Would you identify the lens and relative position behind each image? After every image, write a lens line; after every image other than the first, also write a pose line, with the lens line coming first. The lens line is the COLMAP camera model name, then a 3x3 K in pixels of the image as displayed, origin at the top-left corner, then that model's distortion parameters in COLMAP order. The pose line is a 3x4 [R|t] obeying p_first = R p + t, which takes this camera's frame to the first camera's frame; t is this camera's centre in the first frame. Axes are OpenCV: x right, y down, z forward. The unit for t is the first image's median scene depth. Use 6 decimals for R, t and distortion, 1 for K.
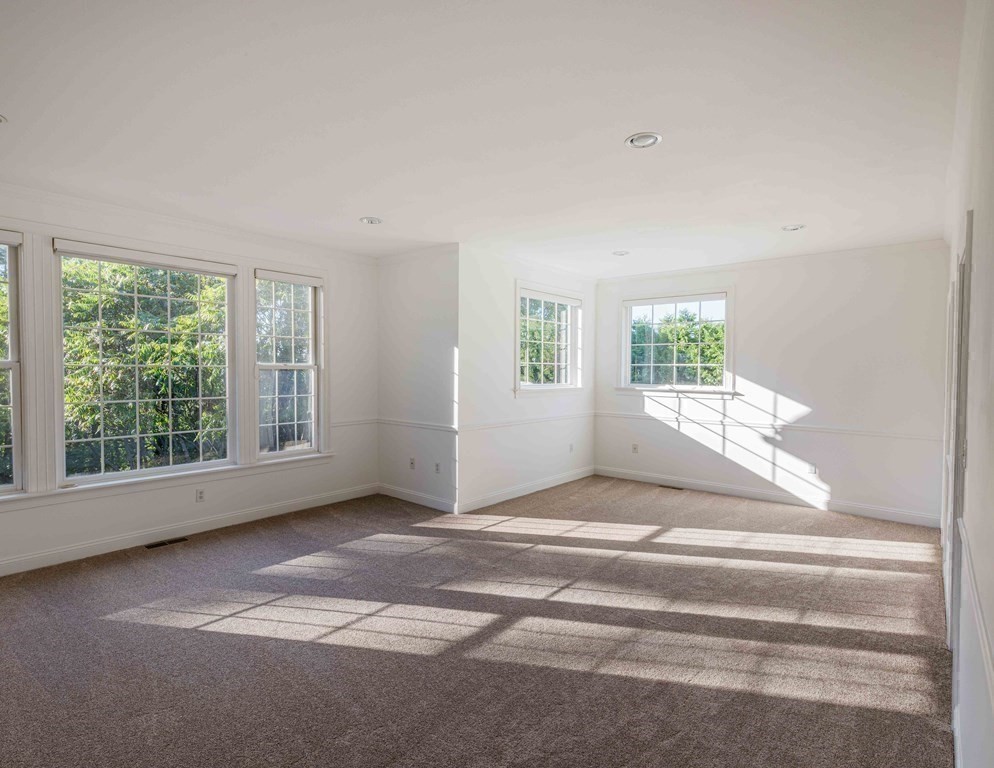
lens RADIAL K [[517.8, 0, 497.0], [0, 517.8, 384.0], [0, 0, 1]] dist [-0.003382, -0.000779]
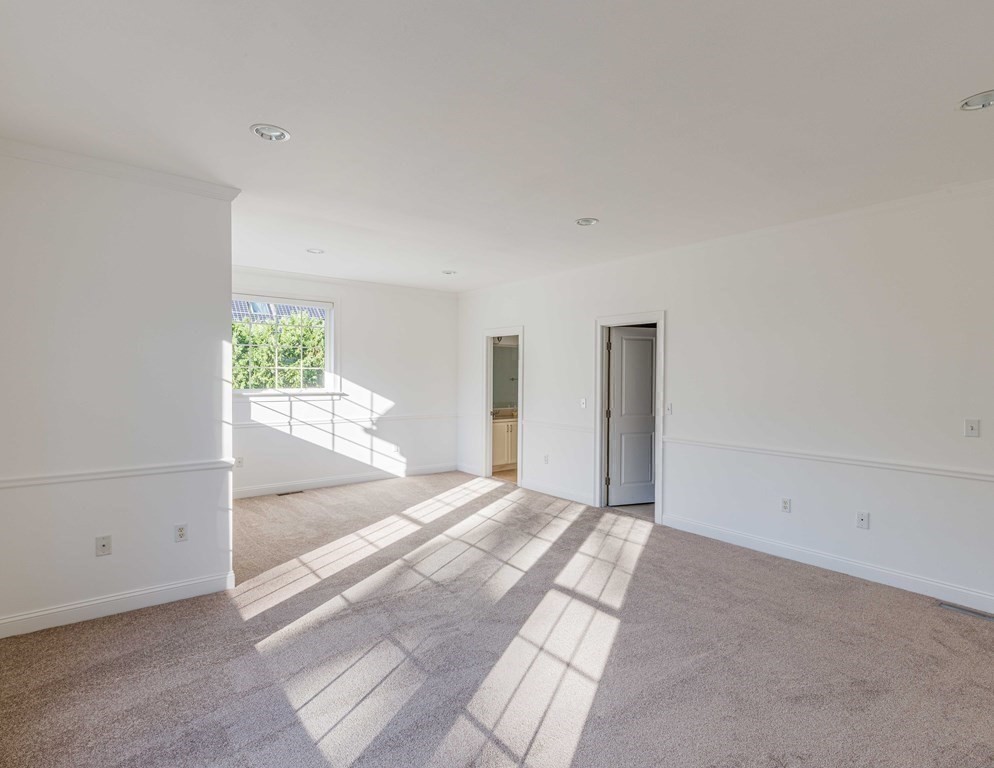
lens RADIAL K [[515.3, 0, 495.9], [0, 515.3, 367.8], [0, 0, 1]] dist [0.002872, 0.000154]
pose [[0.193777, 0.006938, 0.981021, -0.606478], [0.022764, 0.999674, -0.011566, -0.019159], [-0.980781, 0.024573, 0.193556, 0.469235]]
